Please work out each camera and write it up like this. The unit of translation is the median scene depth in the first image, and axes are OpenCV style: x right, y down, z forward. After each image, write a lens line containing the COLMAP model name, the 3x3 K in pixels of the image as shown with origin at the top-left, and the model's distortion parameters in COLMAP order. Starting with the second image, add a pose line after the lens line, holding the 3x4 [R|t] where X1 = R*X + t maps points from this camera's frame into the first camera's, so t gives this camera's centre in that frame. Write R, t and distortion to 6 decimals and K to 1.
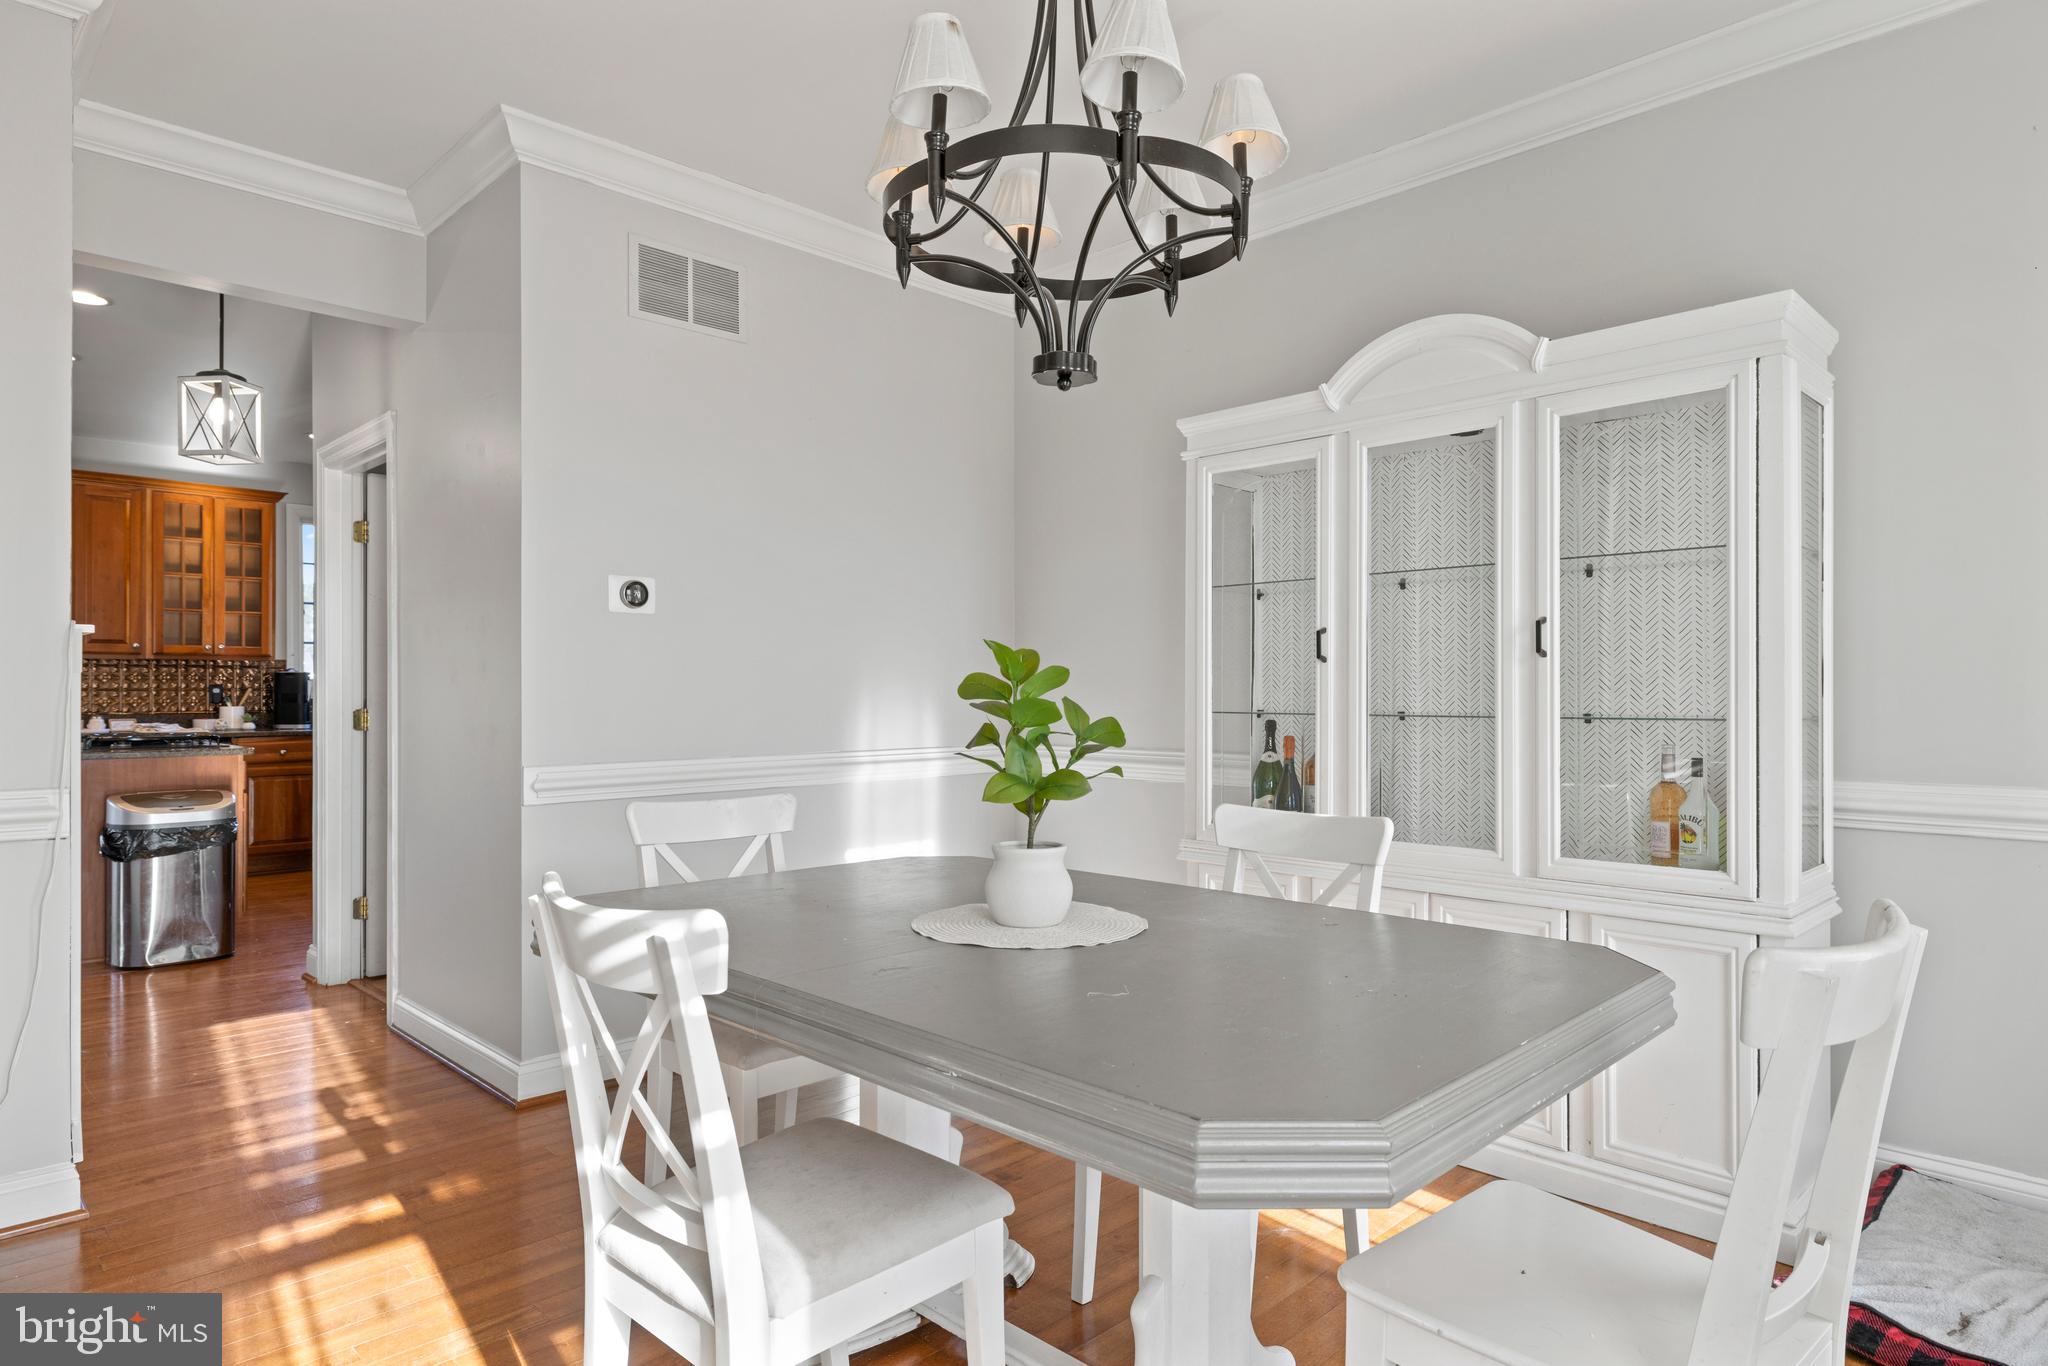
lens RADIAL K [[1174.0, 0, 1026.5], [0, 1174.0, 697.8], [0, 0, 1]] dist [0.001659, 0.001374]
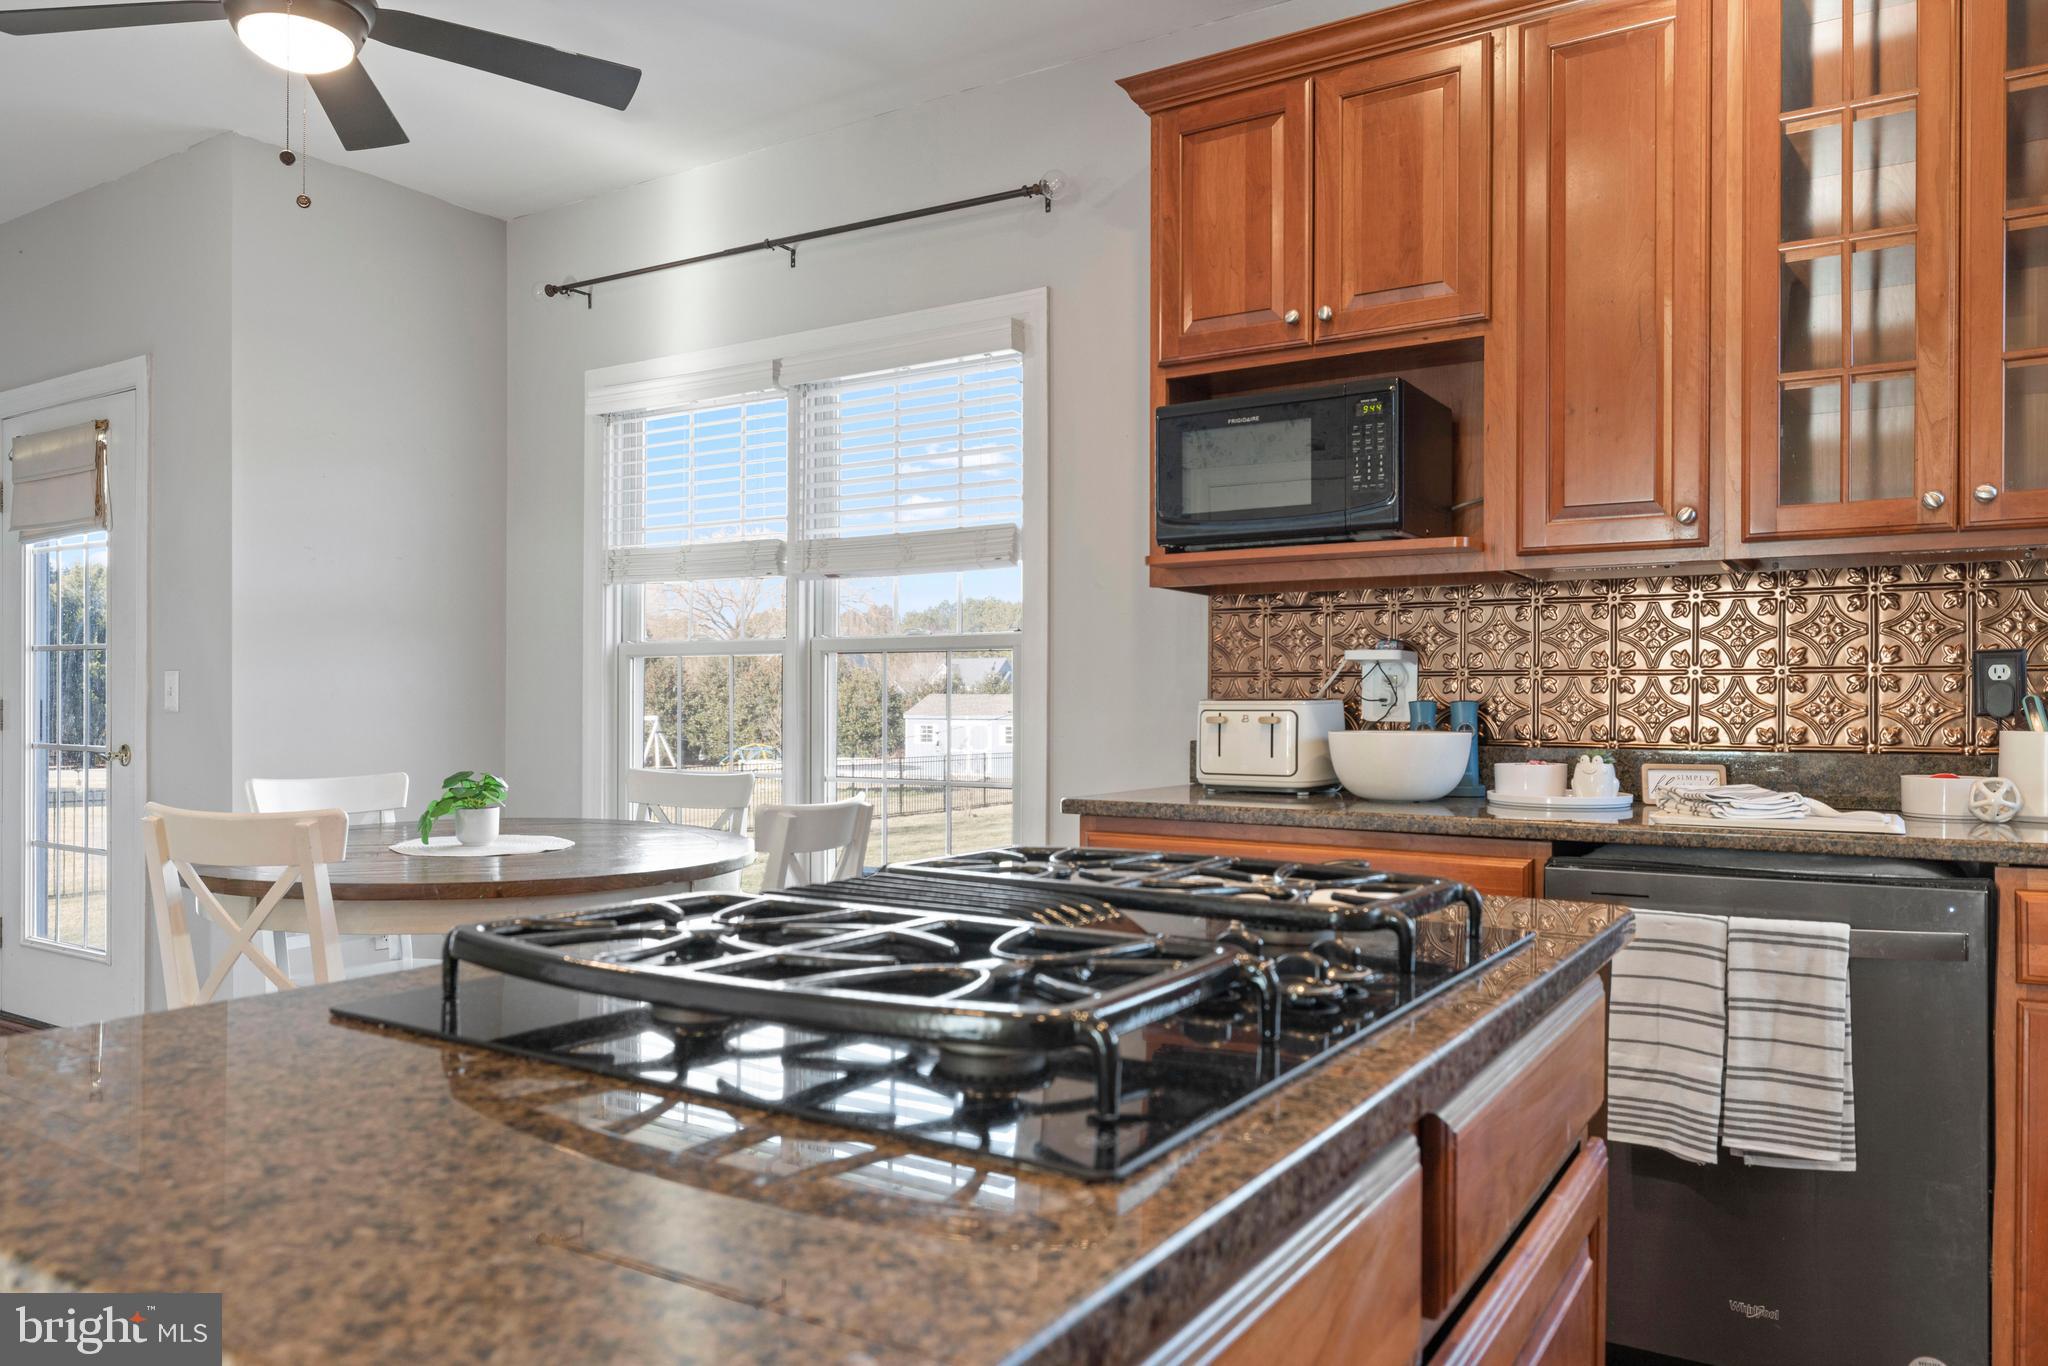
lens RADIAL K [[1407.9, 0, 1020.9], [0, 1407.9, 712.0], [0, 0, 1]] dist [-0.002797, -0.000539]
pose [[0.217385, 0.008927, -0.976045, -0.425047], [-0.002148, 0.999960, 0.008668, 0.000912], [0.976083, 0.000212, 0.217396, 0.715381]]
